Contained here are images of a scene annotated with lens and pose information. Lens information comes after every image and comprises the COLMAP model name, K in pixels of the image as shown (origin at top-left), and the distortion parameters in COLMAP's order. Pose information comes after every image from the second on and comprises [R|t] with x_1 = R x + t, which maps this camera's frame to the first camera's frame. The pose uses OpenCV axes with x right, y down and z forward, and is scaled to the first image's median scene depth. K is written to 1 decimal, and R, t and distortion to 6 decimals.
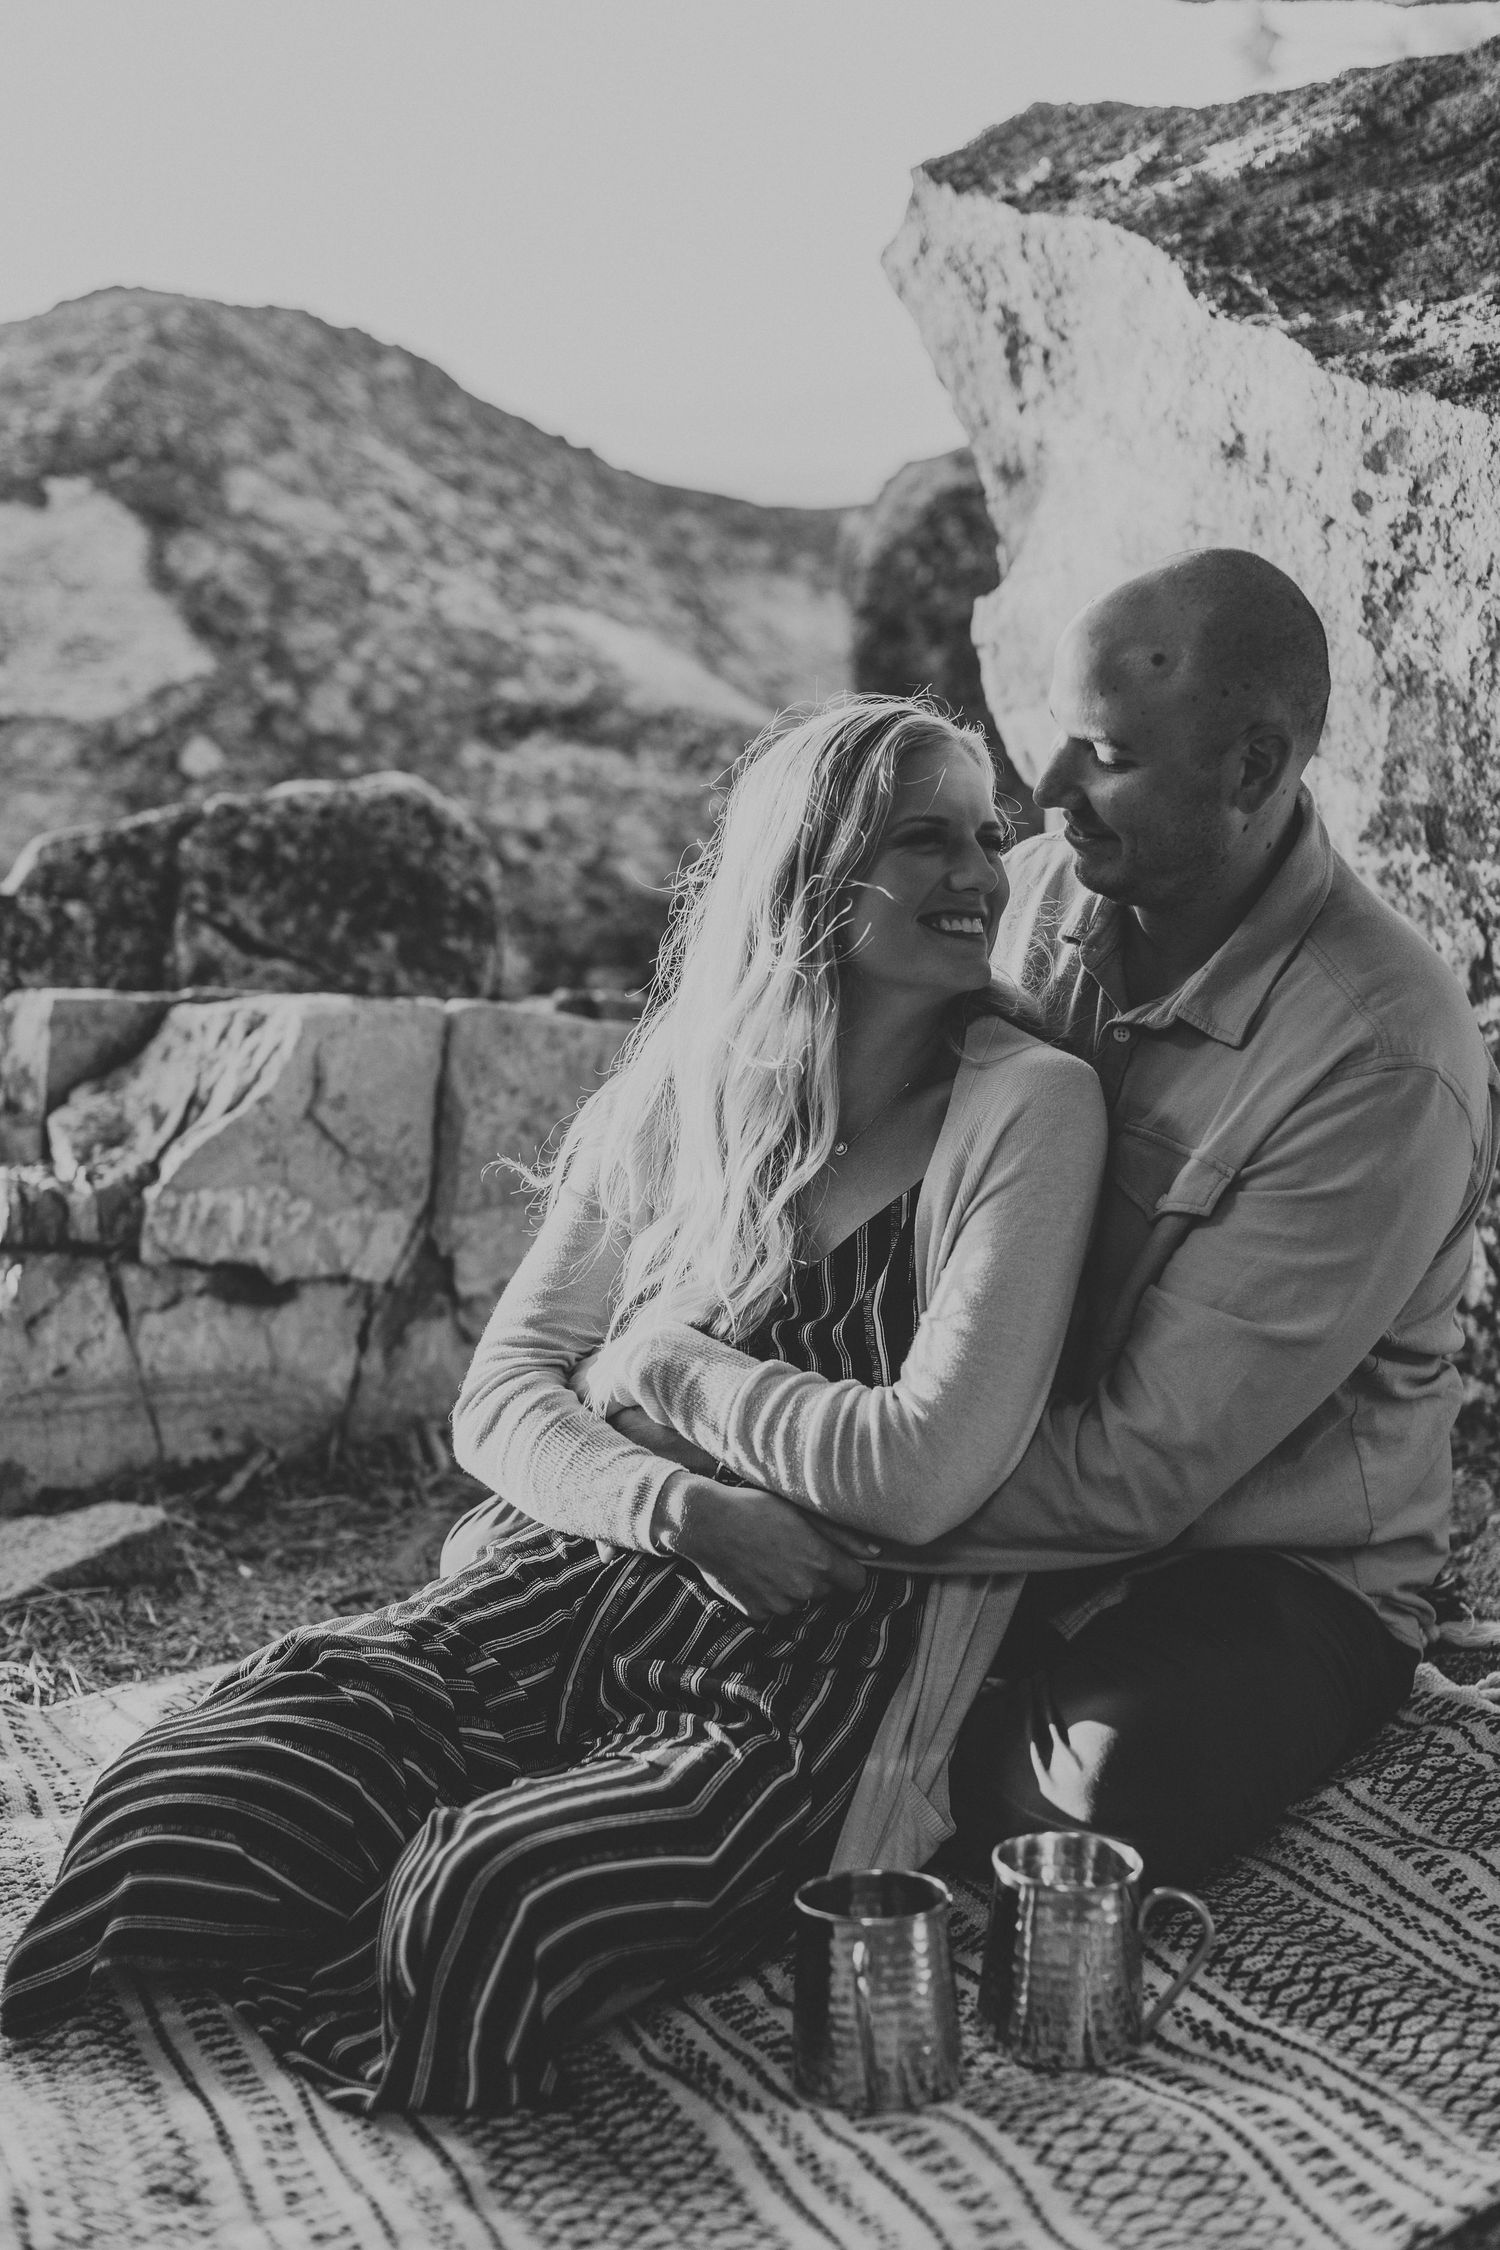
lens RADIAL K [[3264.2, 0, 740.6], [0, 3264.2, 1130.7], [0, 0, 1]] dist [0.017299, 0.000000]
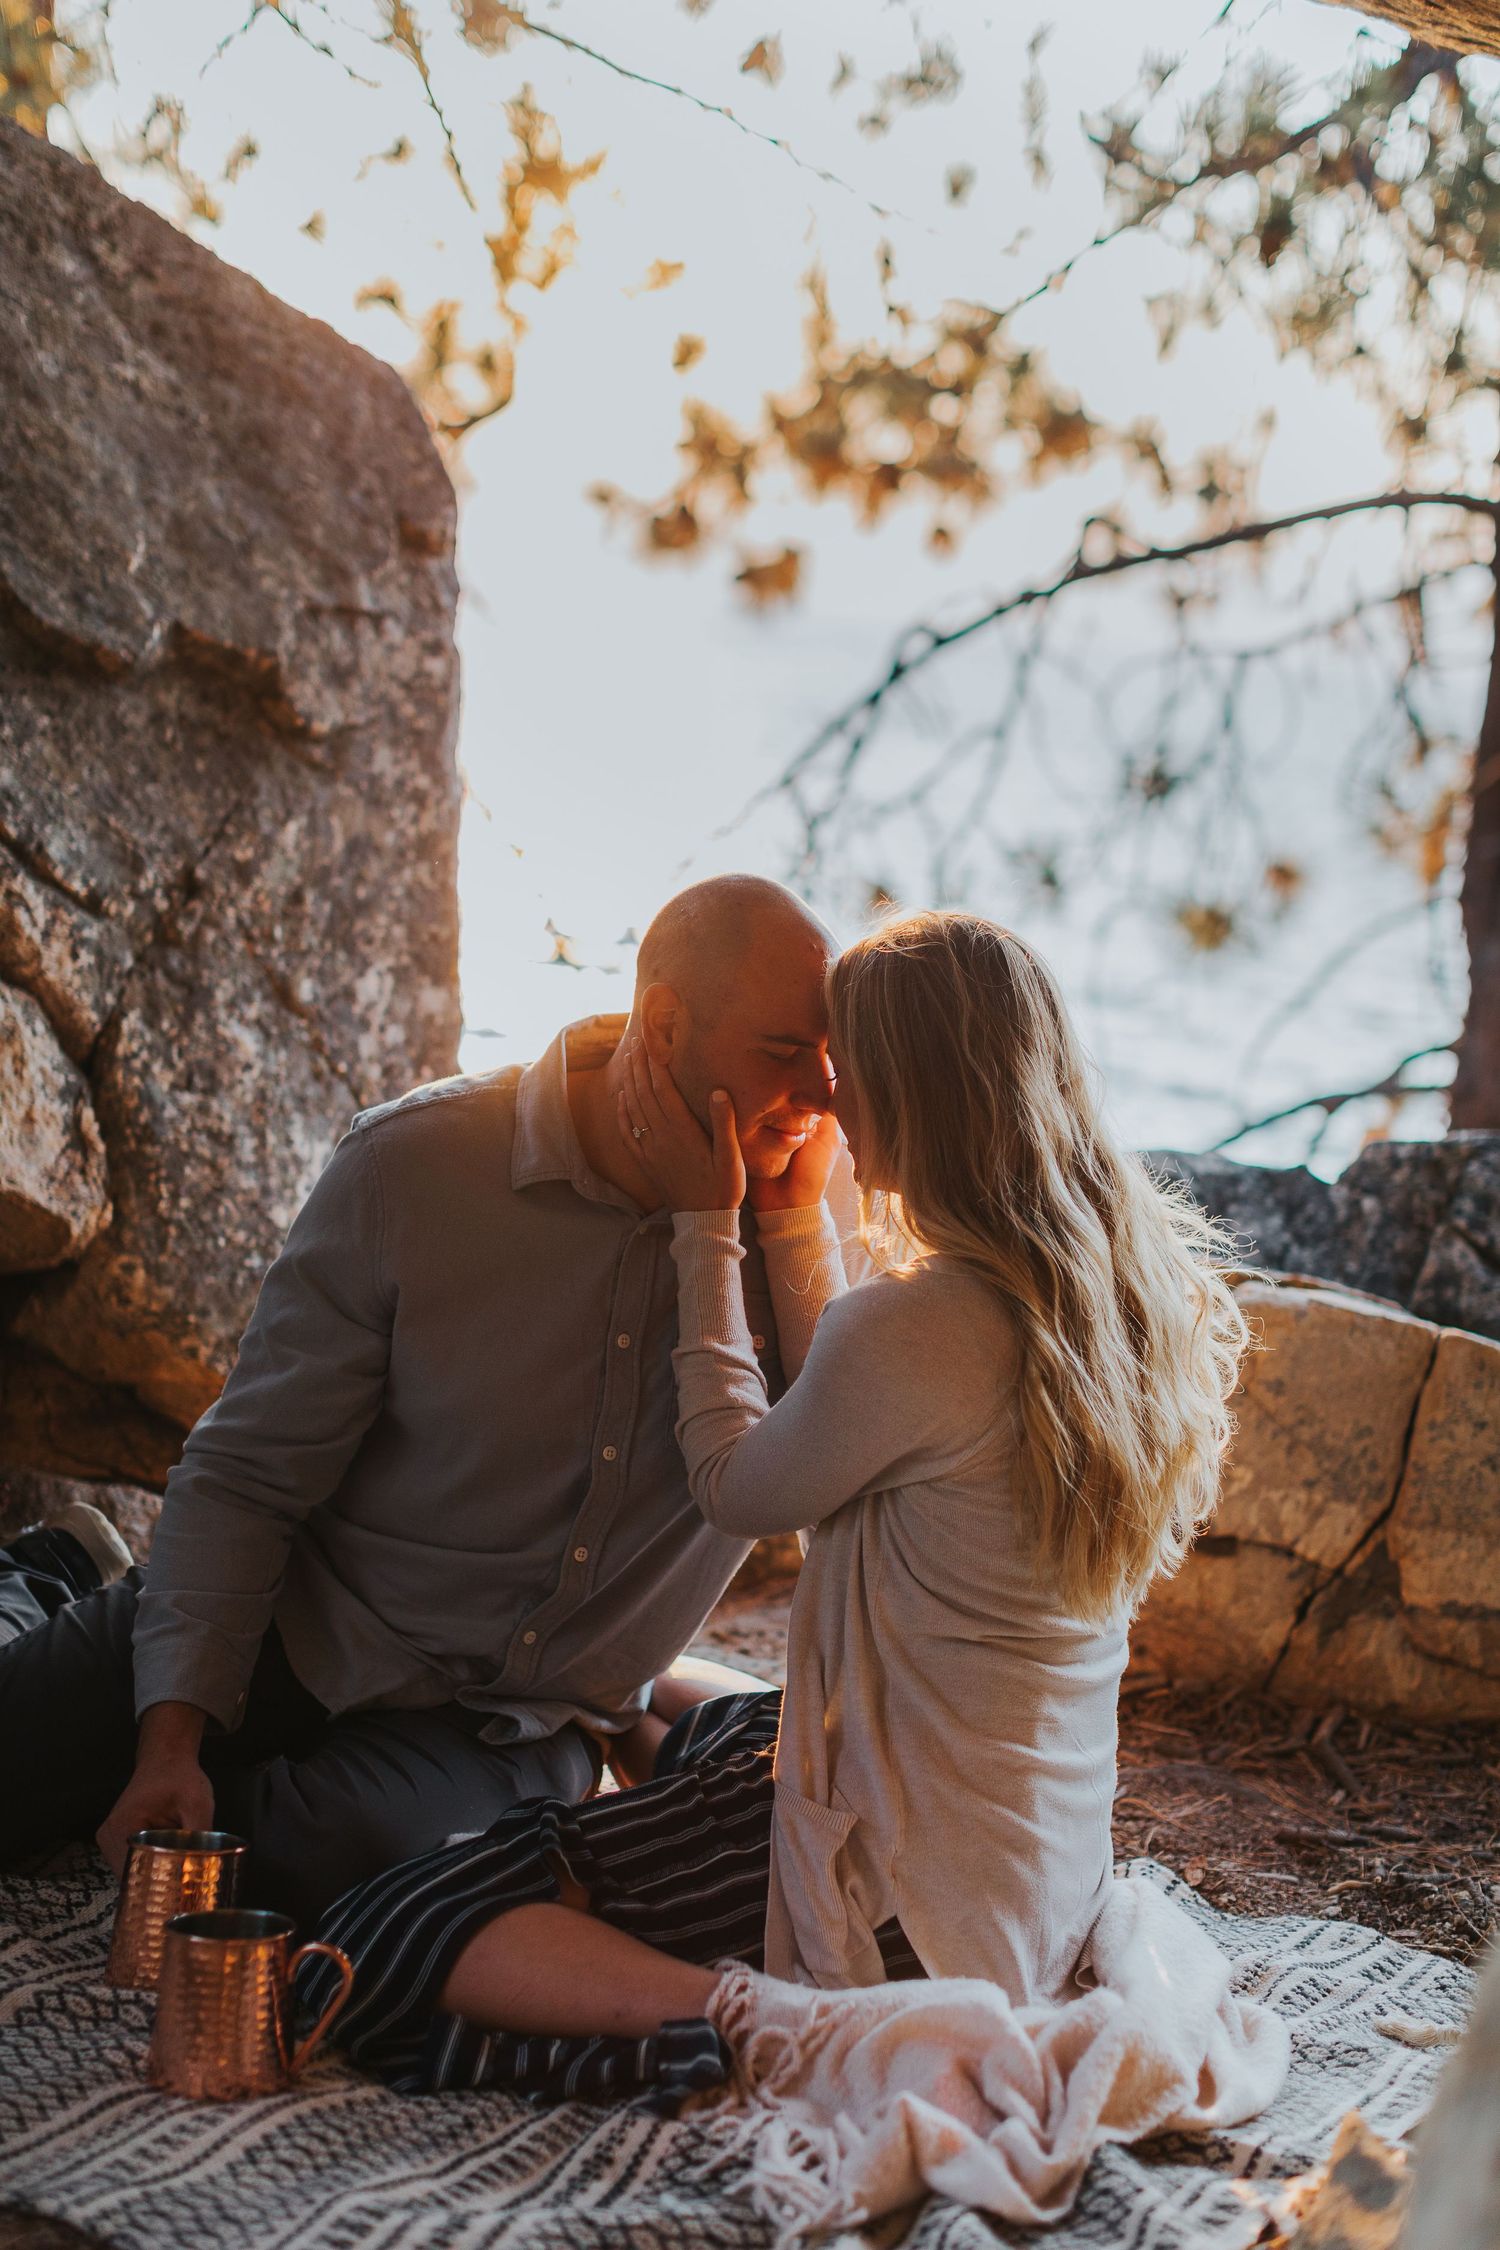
lens RADIAL K [[3264.2, 0, 1078.8], [0, 3264.2, 1303.4], [0, 0, 1]] dist [0.017299, 0.000000]
pose [[0.686969, 0.198240, -0.699124, 0.576408], [-0.239667, 0.970049, 0.039561, -0.061671], [0.686027, 0.140380, 0.713905, 0.157493]]
